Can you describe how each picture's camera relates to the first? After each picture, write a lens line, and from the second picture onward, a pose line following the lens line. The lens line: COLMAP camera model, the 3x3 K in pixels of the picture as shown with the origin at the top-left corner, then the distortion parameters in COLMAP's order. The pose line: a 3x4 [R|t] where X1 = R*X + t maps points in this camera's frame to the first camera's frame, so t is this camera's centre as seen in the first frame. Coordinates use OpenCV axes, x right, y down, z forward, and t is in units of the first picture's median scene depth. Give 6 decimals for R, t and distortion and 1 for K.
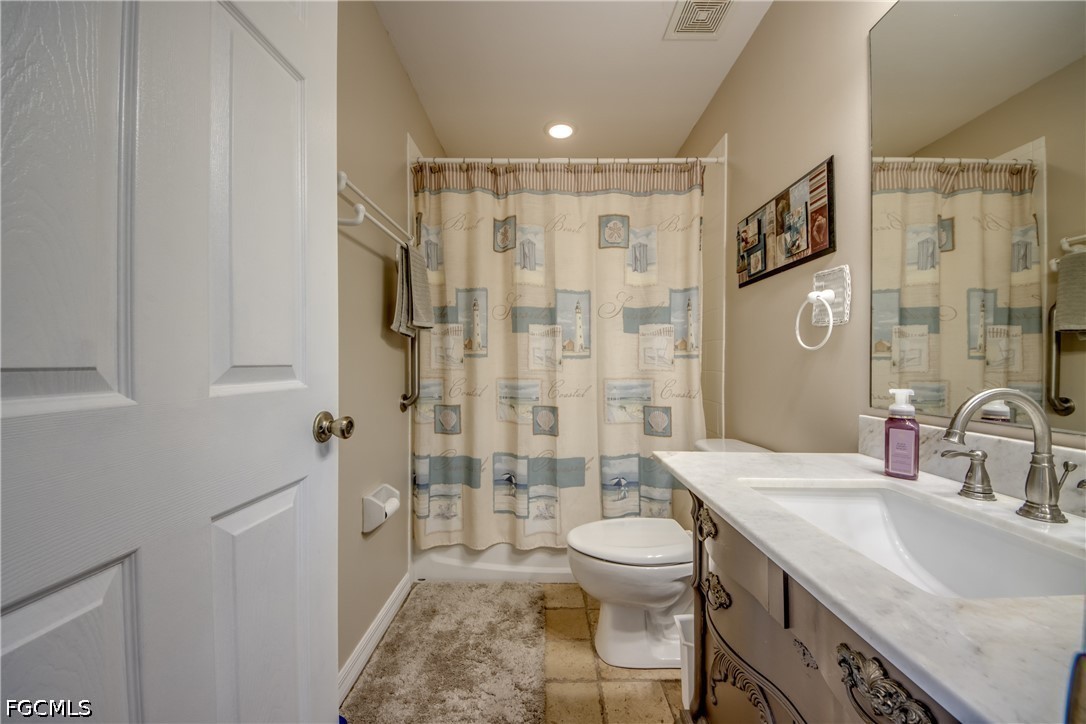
lens RADIAL K [[440.2, 0, 534.4], [0, 440.2, 364.5], [0, 0, 1]] dist [0.043830, -0.030704]
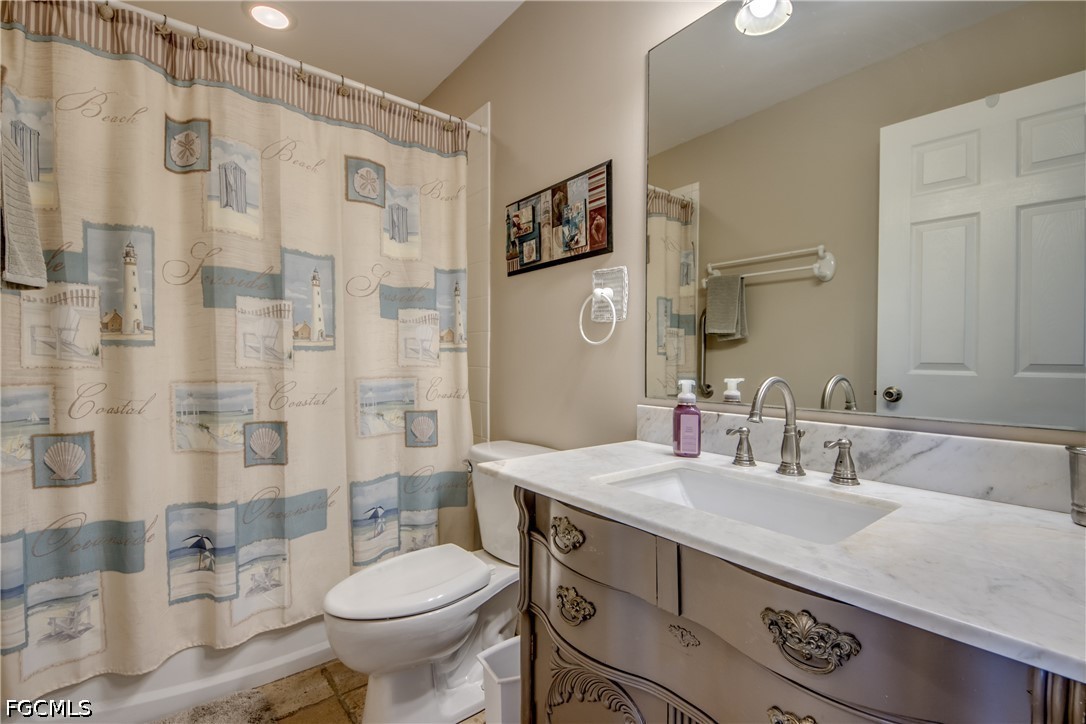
lens RADIAL K [[523.1, 0, 557.4], [0, 523.1, 362.6], [0, 0, 1]] dist [0.053026, -0.045619]
pose [[0.745483, -0.003563, 0.666515, -0.179853], [-0.000079, 0.999985, 0.005434, 0.001268], [-0.666524, -0.004104, 0.745472, 0.113444]]
